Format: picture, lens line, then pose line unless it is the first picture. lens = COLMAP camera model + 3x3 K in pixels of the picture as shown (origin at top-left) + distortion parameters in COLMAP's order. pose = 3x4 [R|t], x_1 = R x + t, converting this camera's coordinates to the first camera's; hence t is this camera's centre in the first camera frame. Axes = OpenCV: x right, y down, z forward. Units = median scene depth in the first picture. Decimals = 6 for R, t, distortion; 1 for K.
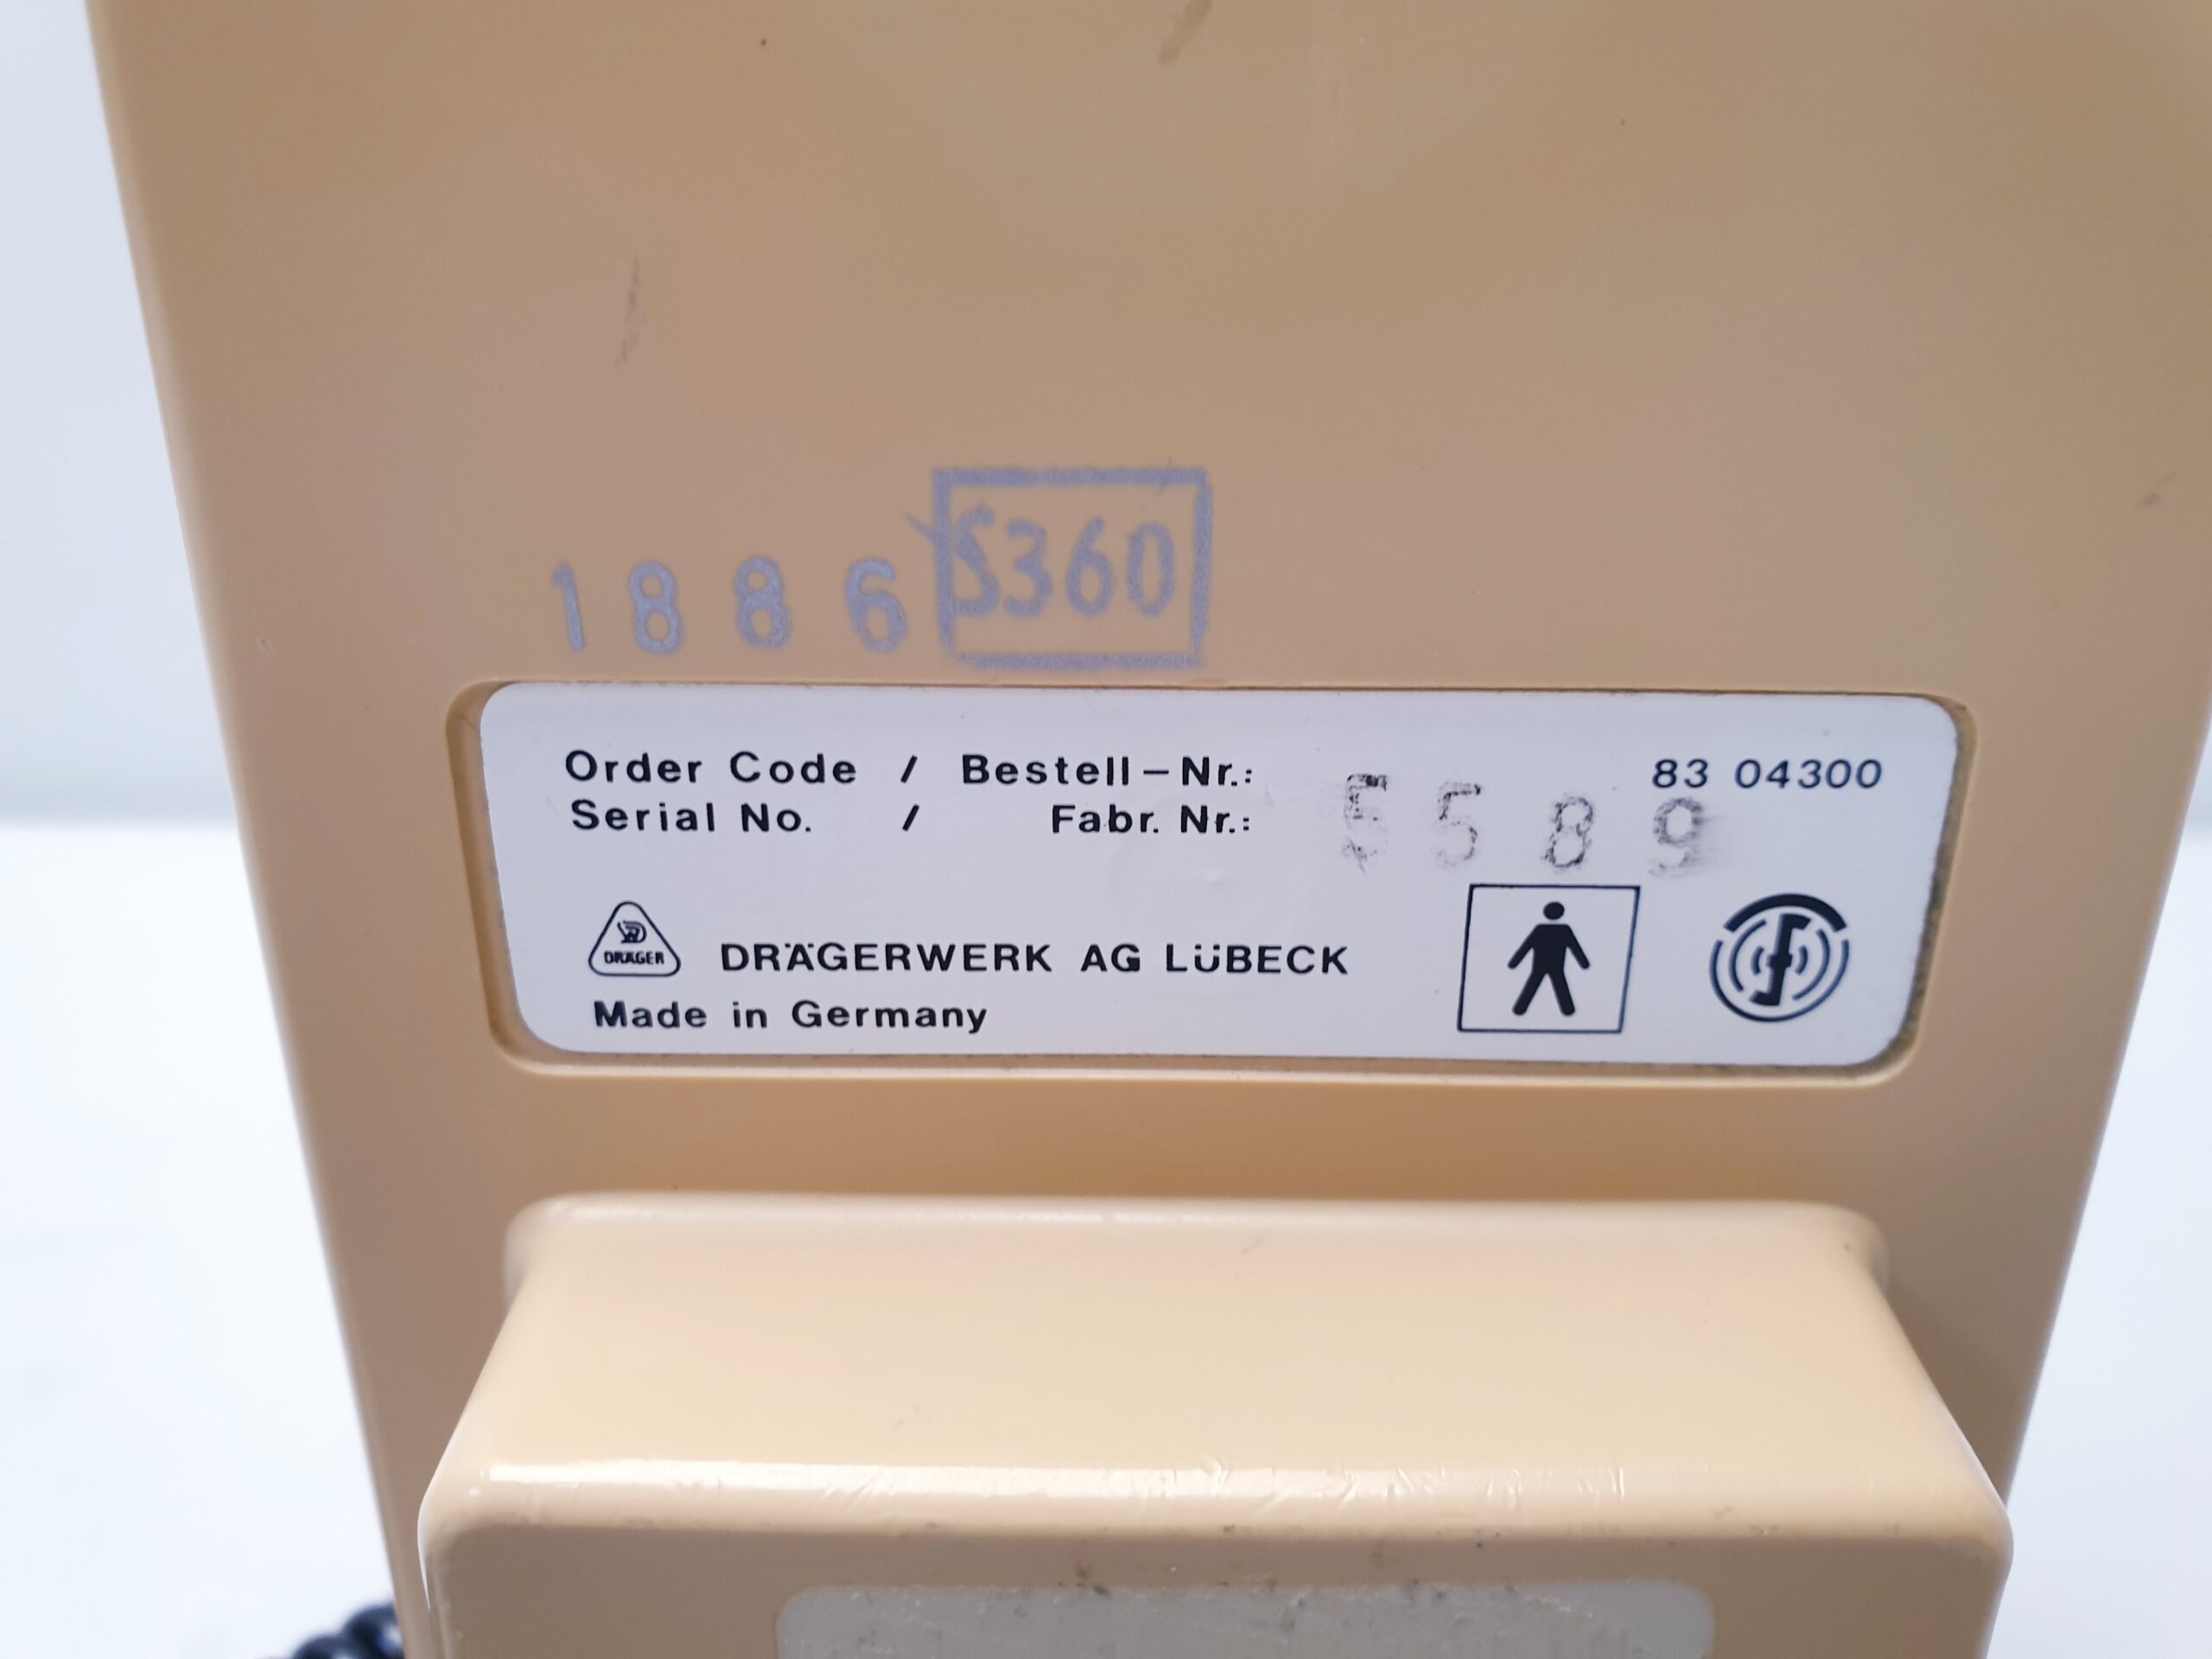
lens RADIAL K [[1670.8, 0, 1111.4], [0, 1670.8, 918.5], [0, 0, 1]] dist [-0.101936, -0.013850]
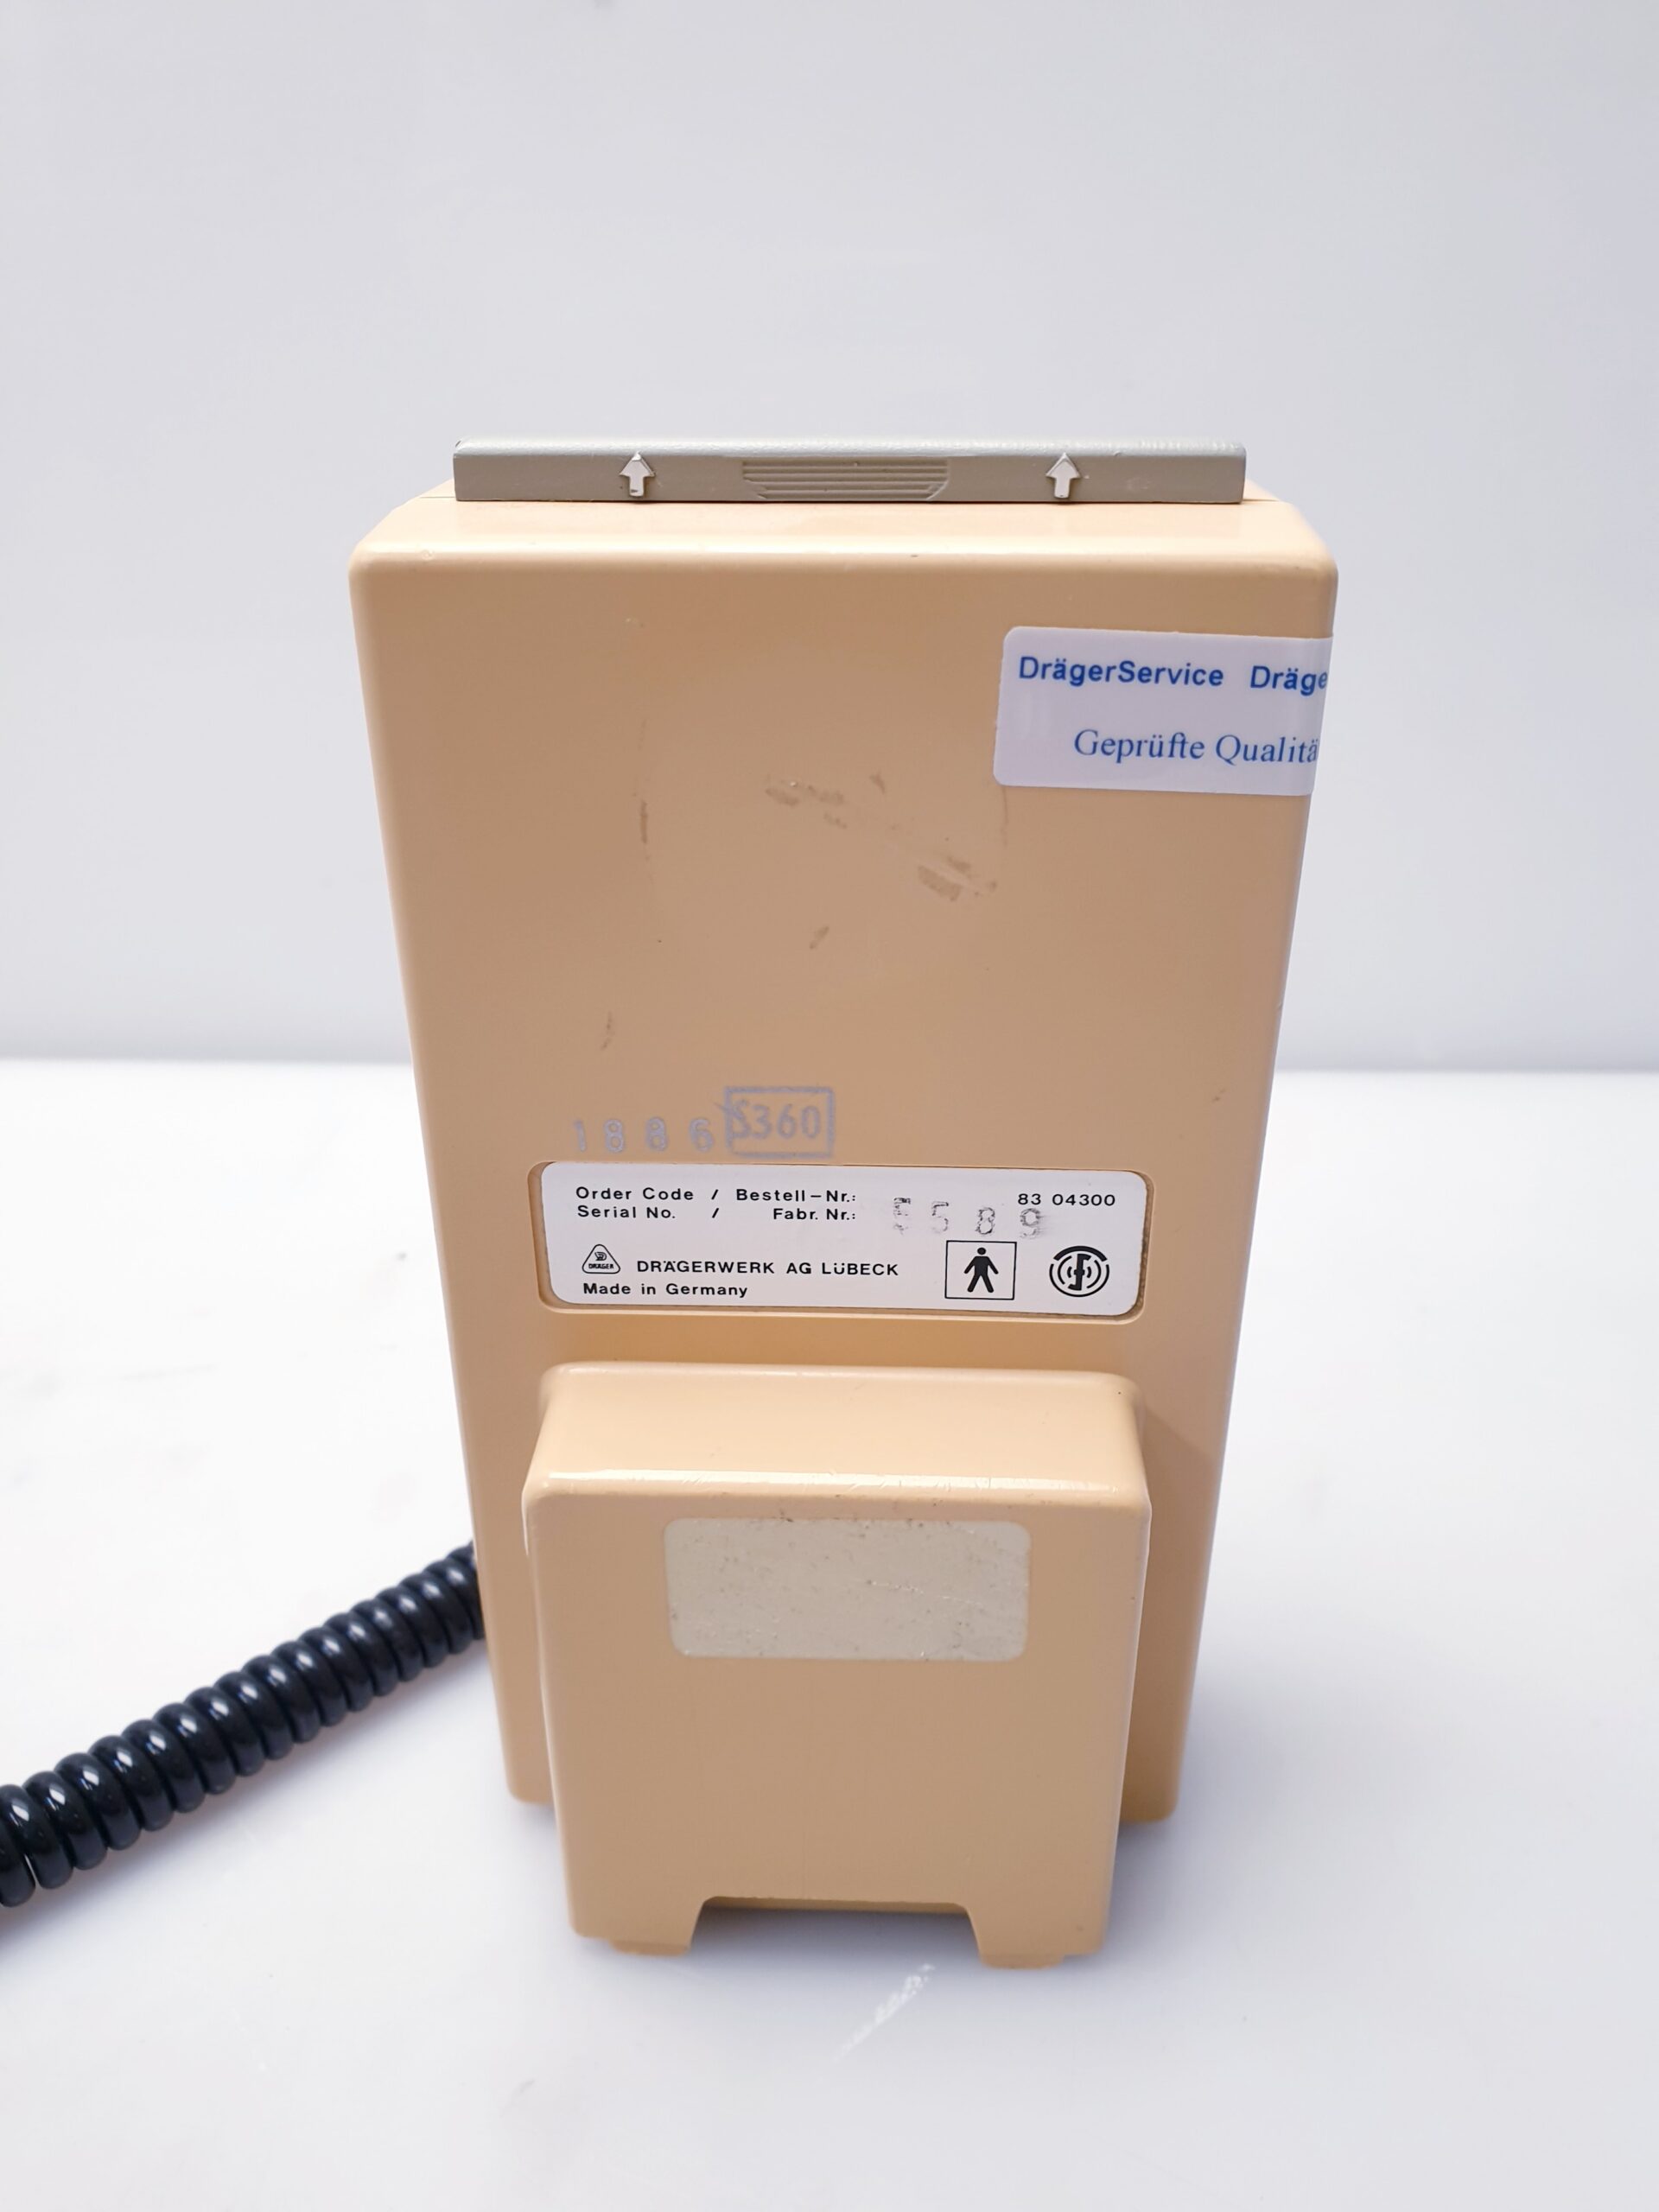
lens RADIAL K [[1670.8, 0, 826.3], [0, 1670.8, 1104.7], [0, 0, 1]] dist [-0.101936, -0.013850]
pose [[0.999247, 0.004672, -0.038511, 0.137643], [-0.002705, 0.998697, 0.050958, -0.350418], [0.038699, -0.050816, 0.997958, -1.457229]]
